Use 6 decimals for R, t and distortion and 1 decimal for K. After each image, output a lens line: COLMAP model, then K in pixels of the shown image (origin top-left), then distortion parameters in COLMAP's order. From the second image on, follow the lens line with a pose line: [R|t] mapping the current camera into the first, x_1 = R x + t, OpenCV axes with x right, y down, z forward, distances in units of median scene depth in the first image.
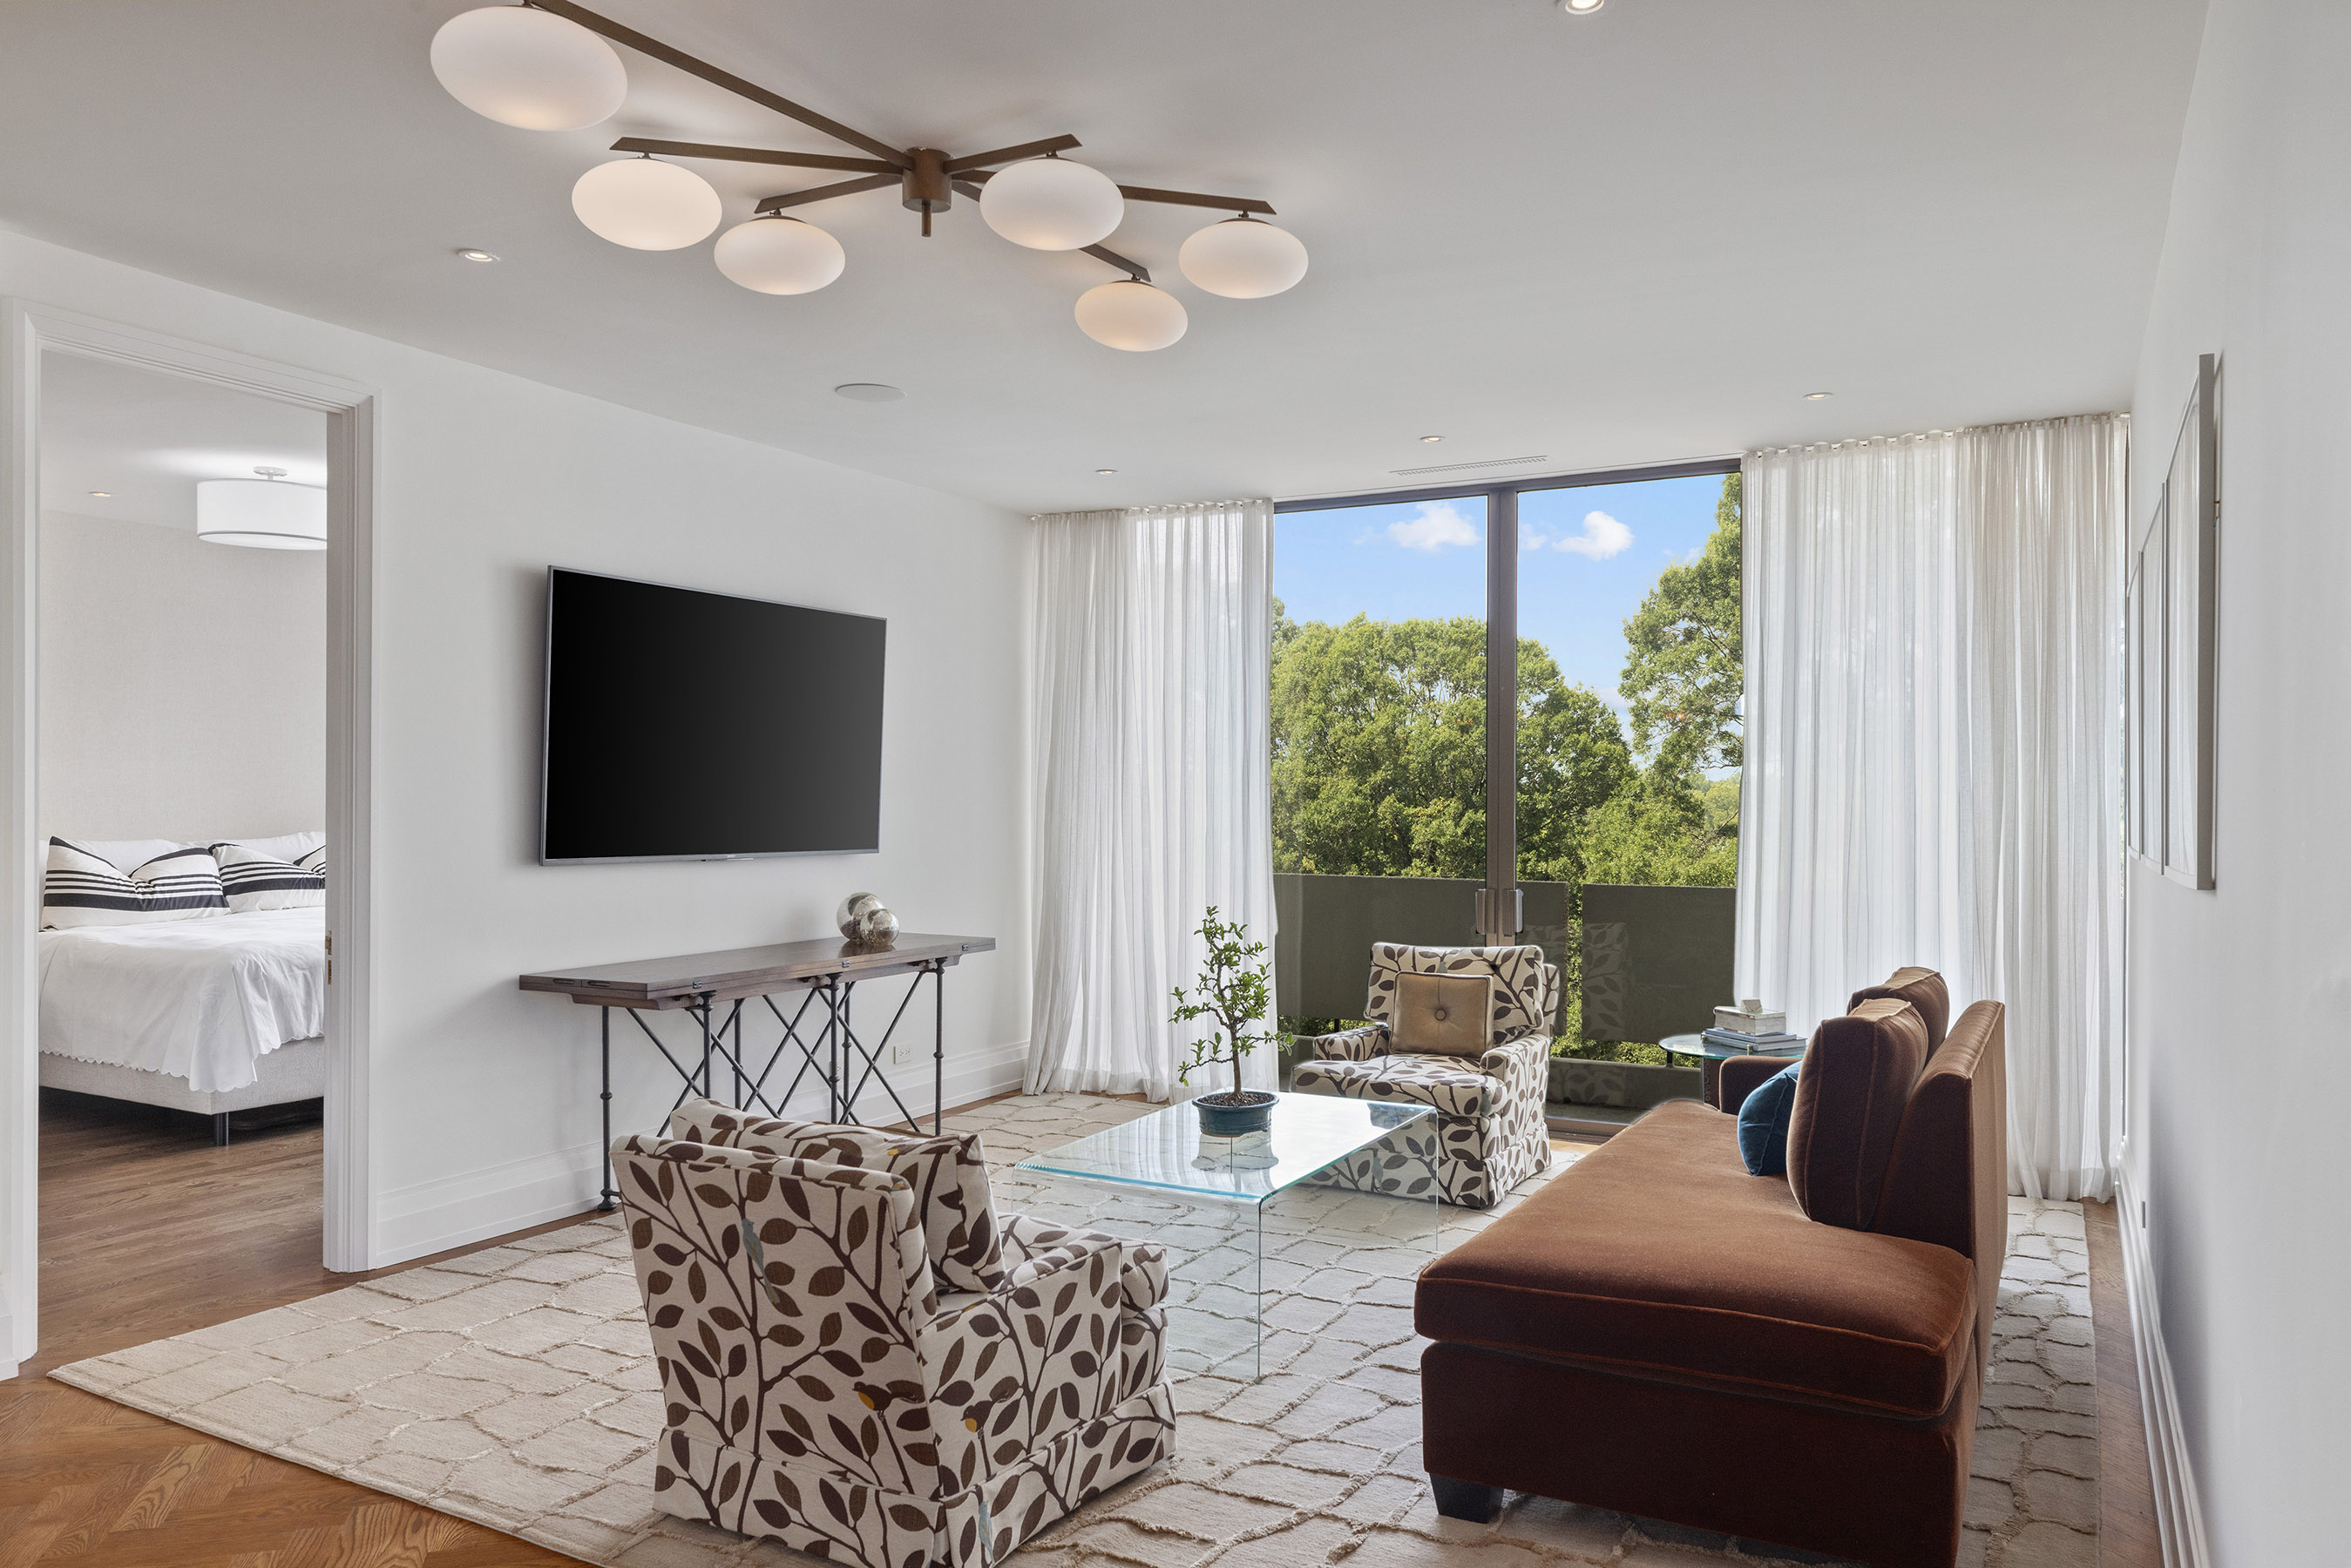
lens RADIAL K [[1657.4, 0, 1196.1], [0, 1657.4, 798.2], [0, 0, 1]] dist [0.003387, 0.009108]
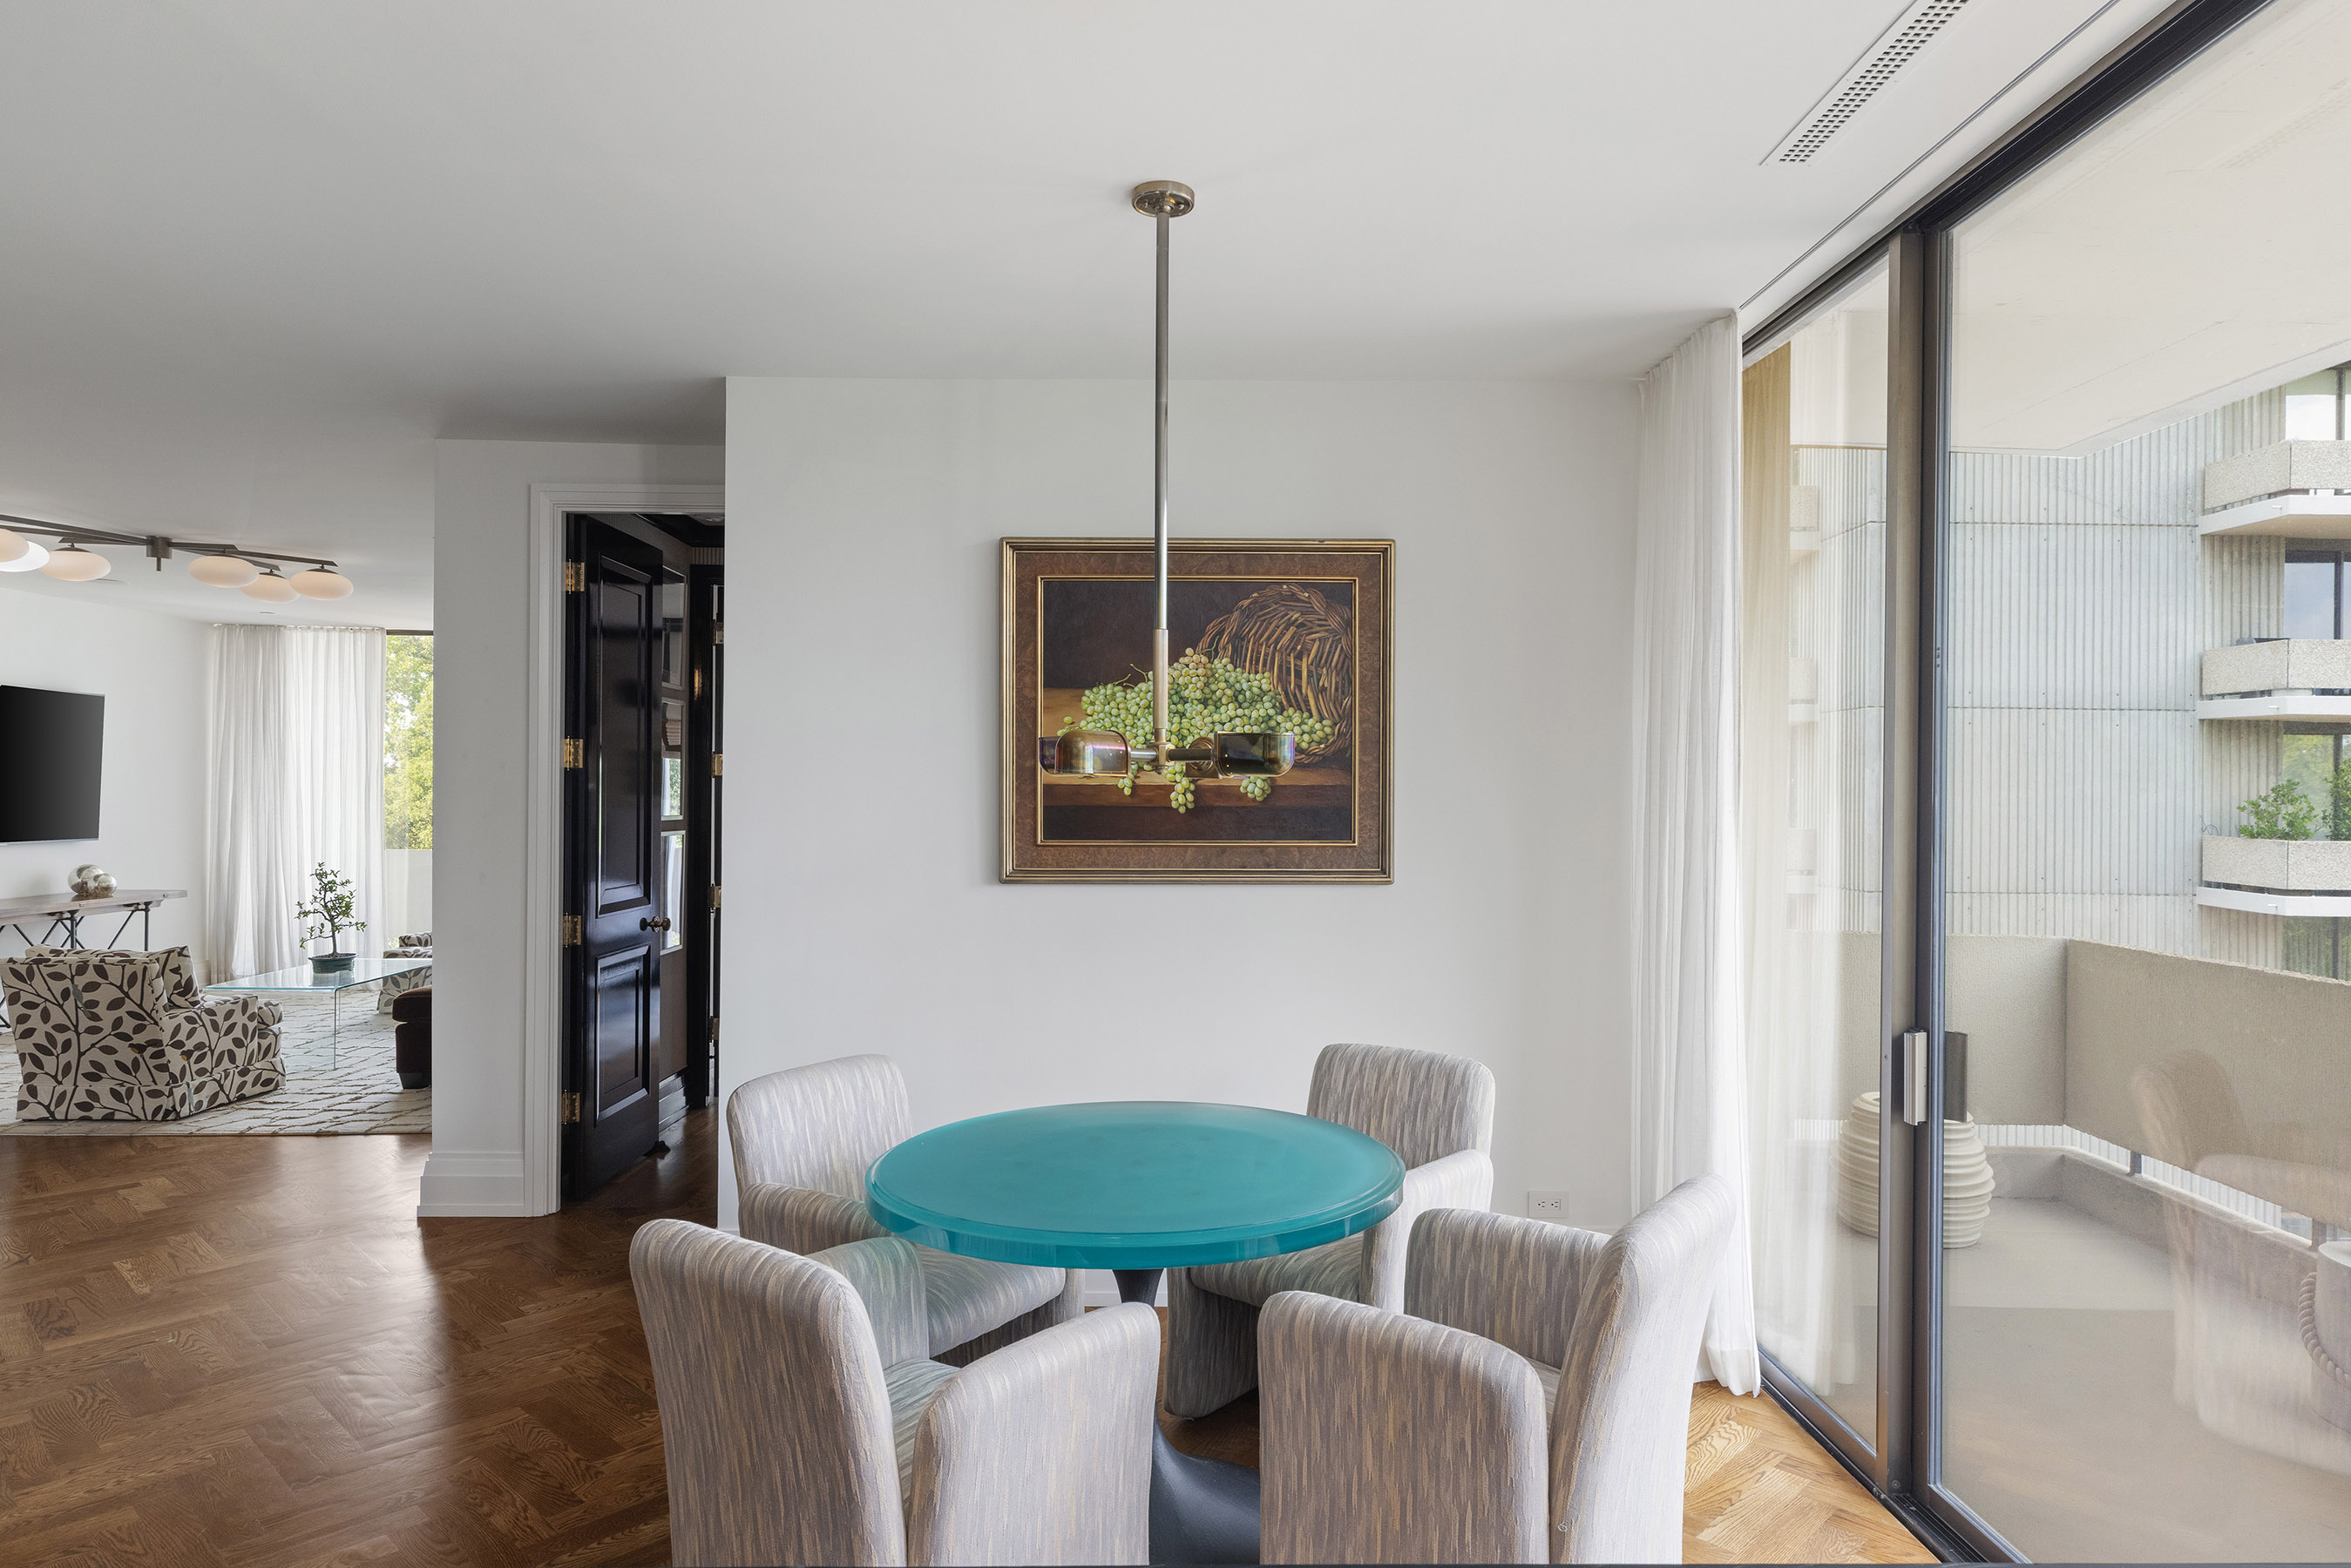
lens RADIAL K [[1393.2, 0, 1169.0], [0, 1393.2, 785.8], [0, 0, 1]] dist [0.004980, 0.000967]
pose [[0.877110, 0.001910, 0.480287, 0.147787], [-0.000711, 0.999996, -0.002678, -0.036588], [-0.480290, 0.002007, 0.877108, -1.489606]]
